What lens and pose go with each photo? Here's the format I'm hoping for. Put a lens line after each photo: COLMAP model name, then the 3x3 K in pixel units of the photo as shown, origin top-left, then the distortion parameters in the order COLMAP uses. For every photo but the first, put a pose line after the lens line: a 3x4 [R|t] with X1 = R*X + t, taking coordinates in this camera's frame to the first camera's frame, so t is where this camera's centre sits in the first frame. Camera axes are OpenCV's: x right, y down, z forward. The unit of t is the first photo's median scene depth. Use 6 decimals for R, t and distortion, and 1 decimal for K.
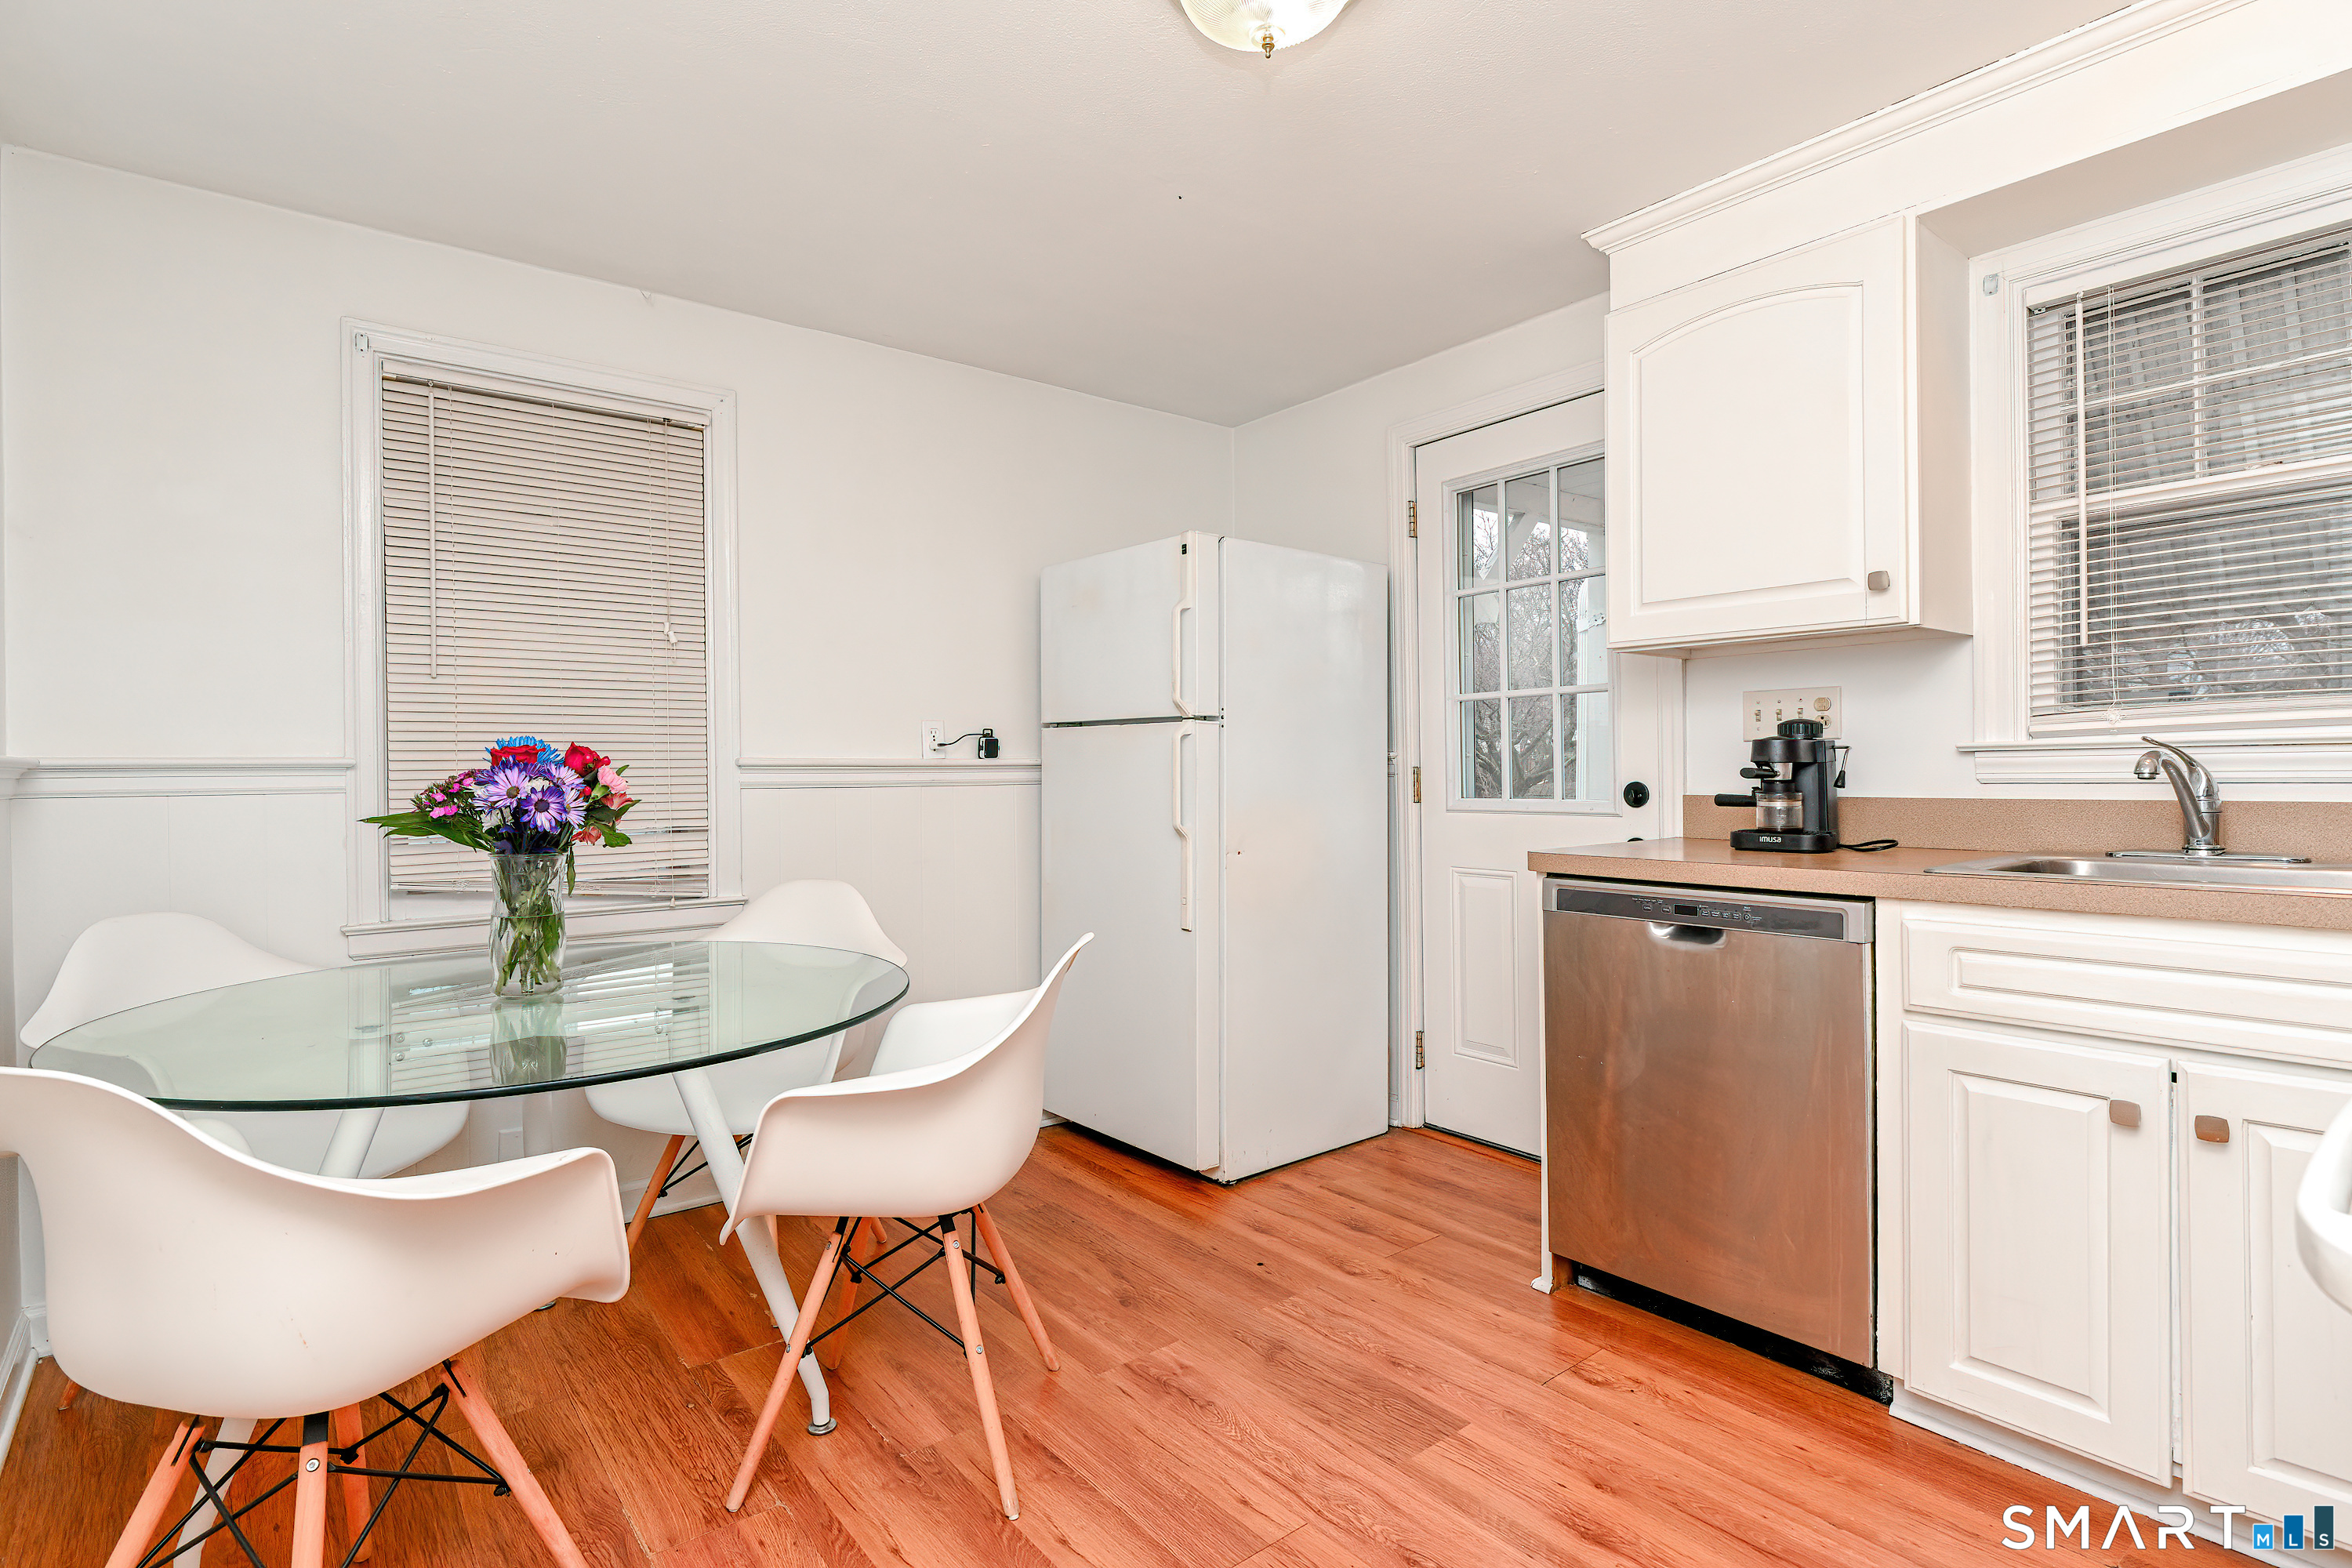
lens RADIAL K [[1131.9, 0, 1171.3], [0, 1131.9, 772.7], [0, 0, 1]] dist [0.003189, -0.000311]
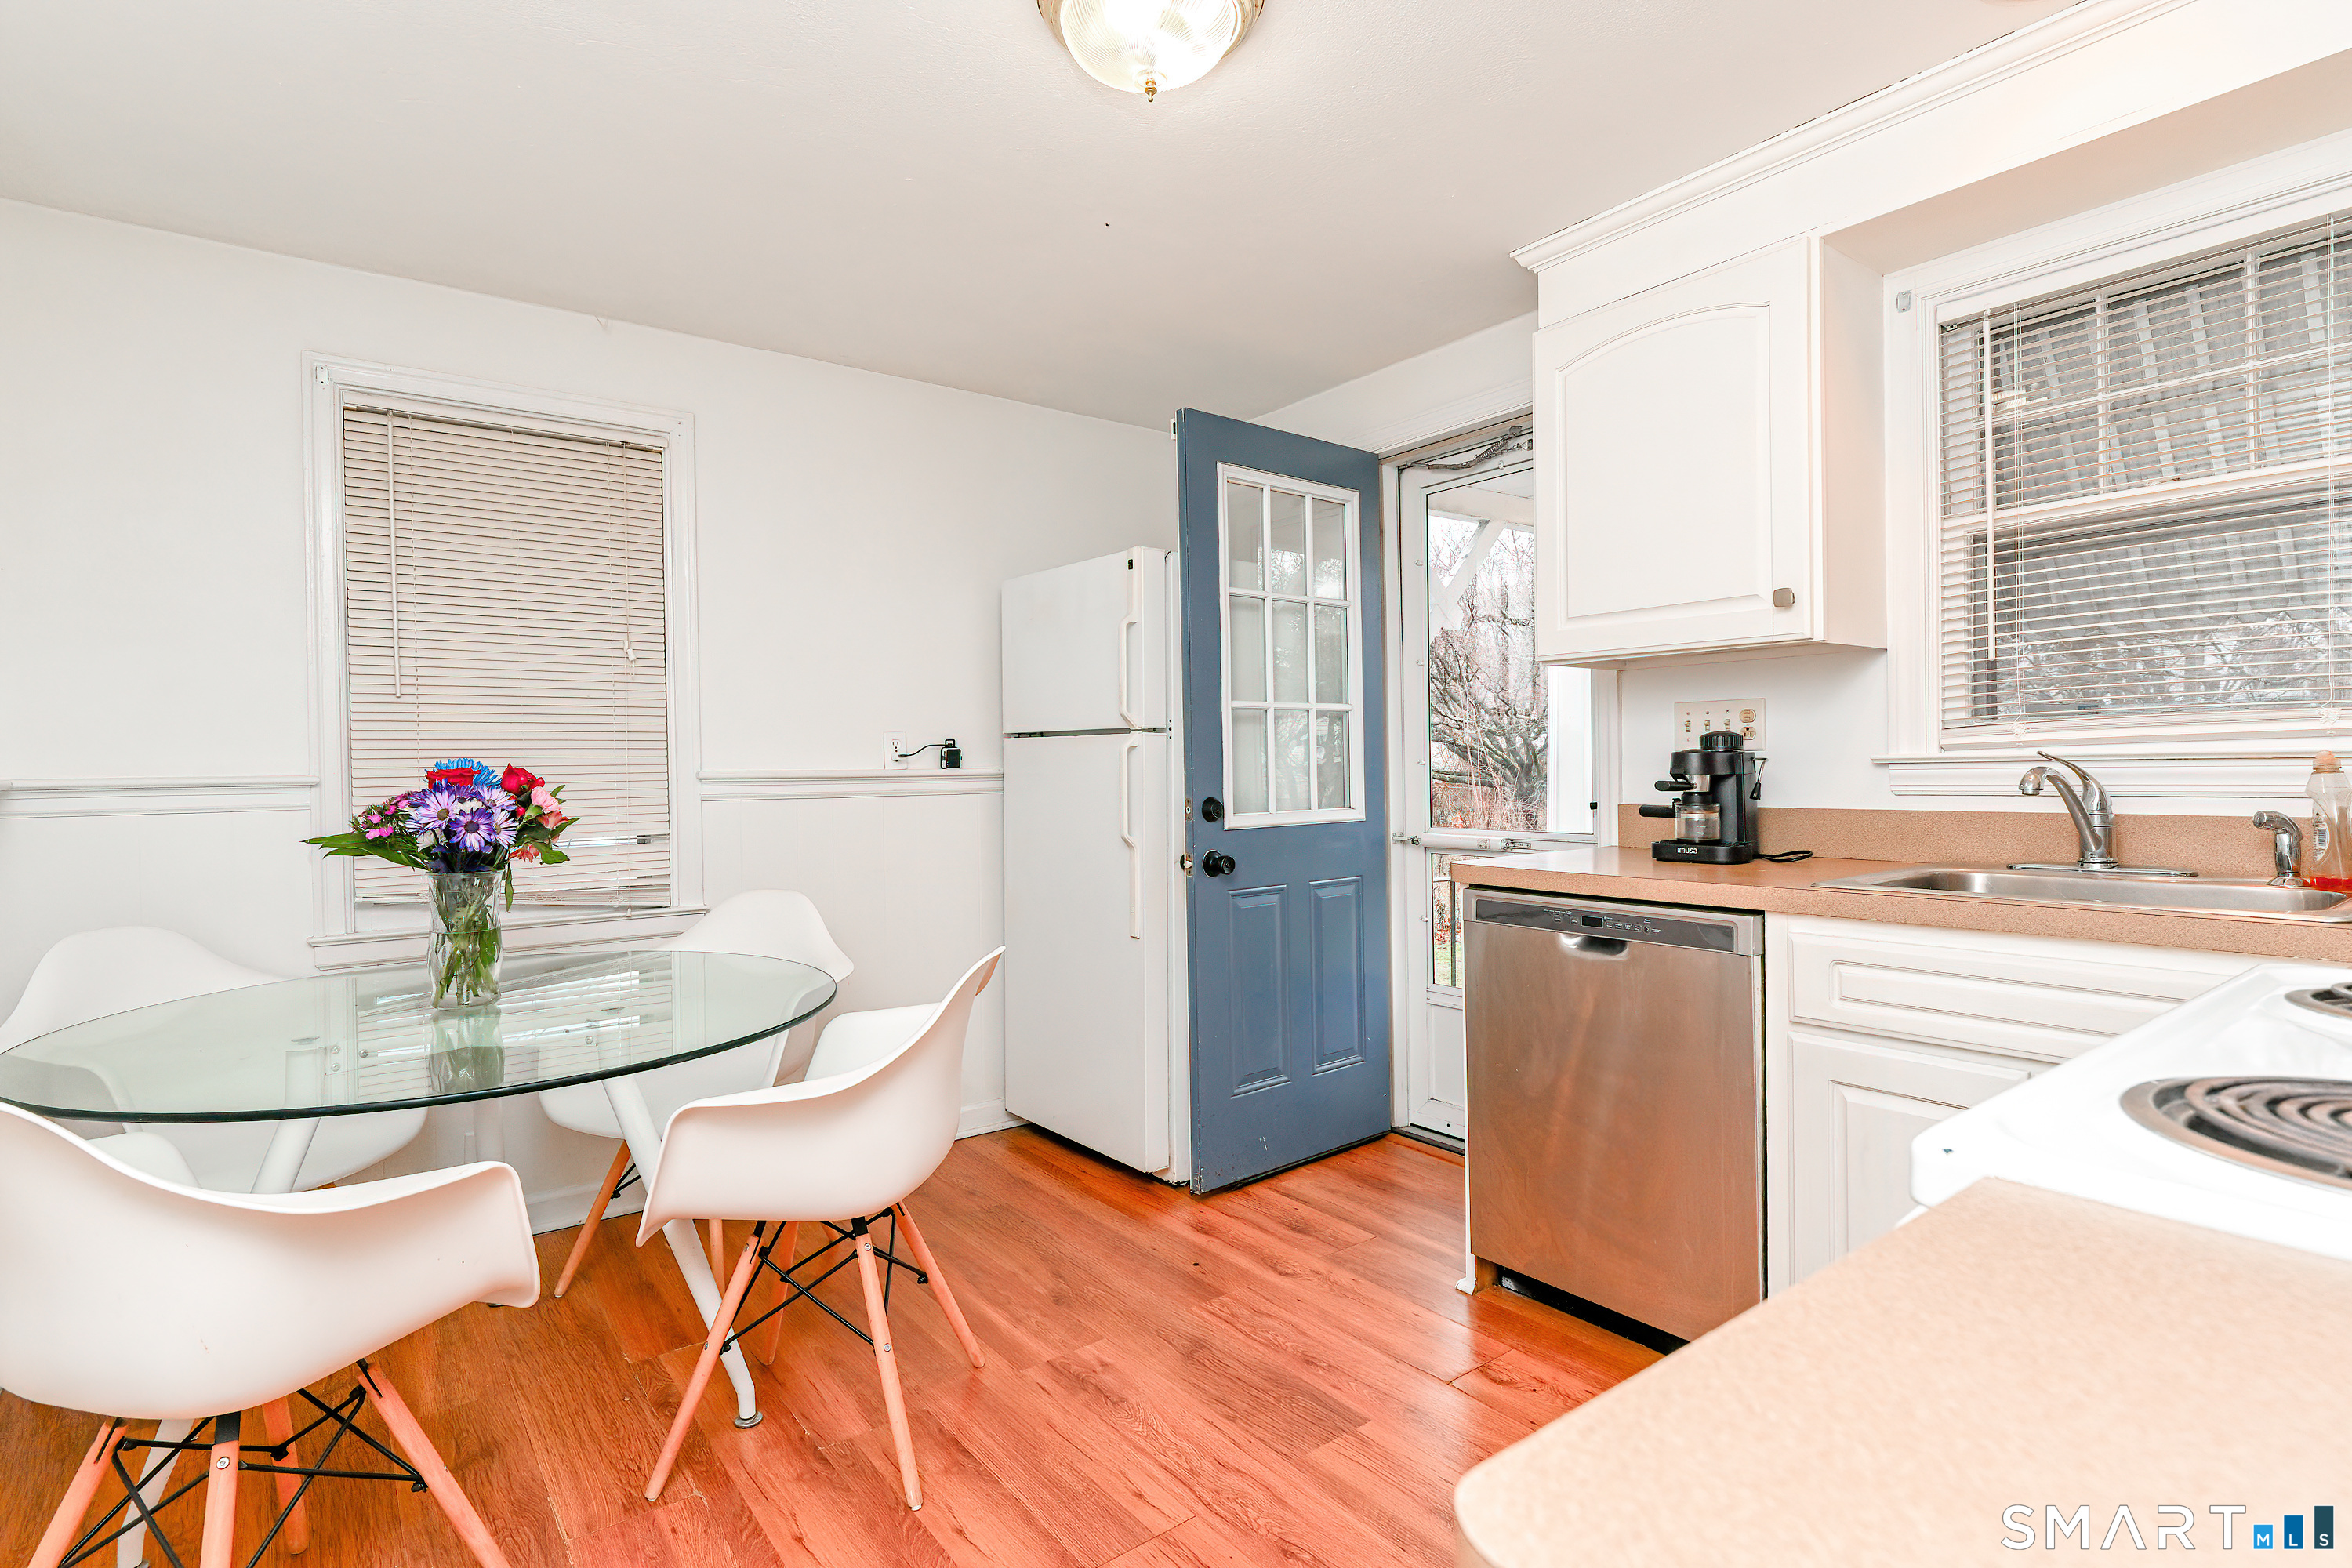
lens RADIAL K [[1130.4, 0, 1172.7], [0, 1130.4, 777.4], [0, 0, 1]] dist [0.003298, -0.000071]
pose [[0.999804, -0.004399, -0.019329, 0.094900], [0.004547, 0.999960, 0.007656, -0.018403], [0.019294, -0.007743, 0.999784, -0.026449]]
